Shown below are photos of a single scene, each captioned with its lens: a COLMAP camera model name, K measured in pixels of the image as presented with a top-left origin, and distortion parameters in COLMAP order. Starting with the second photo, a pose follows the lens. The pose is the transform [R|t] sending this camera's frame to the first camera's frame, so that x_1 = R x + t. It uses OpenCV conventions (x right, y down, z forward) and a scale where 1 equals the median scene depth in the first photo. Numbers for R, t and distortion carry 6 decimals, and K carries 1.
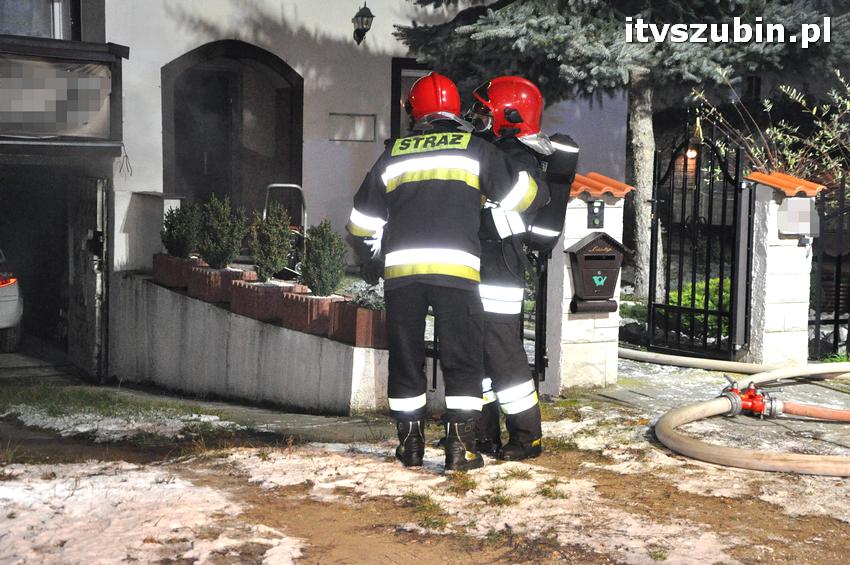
lens RADIAL K [[1551.8, 0, 425.0], [0, 1551.8, 282.5], [0, 0, 1]] dist [0.325238, 0.122976]
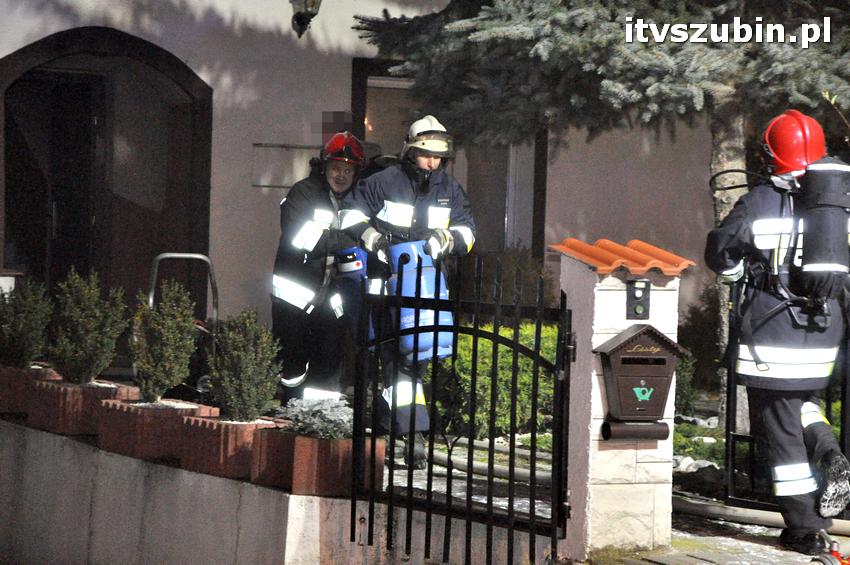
lens RADIAL K [[2782.4, 0, 425.0], [0, 2782.4, 282.5], [0, 0, 1]] dist [1.041308, -0.341439]
pose [[0.999939, 0.009704, 0.005263, 0.005005], [-0.009401, 0.998450, -0.054848, 0.014026], [-0.005787, 0.054795, 0.998481, -0.194177]]
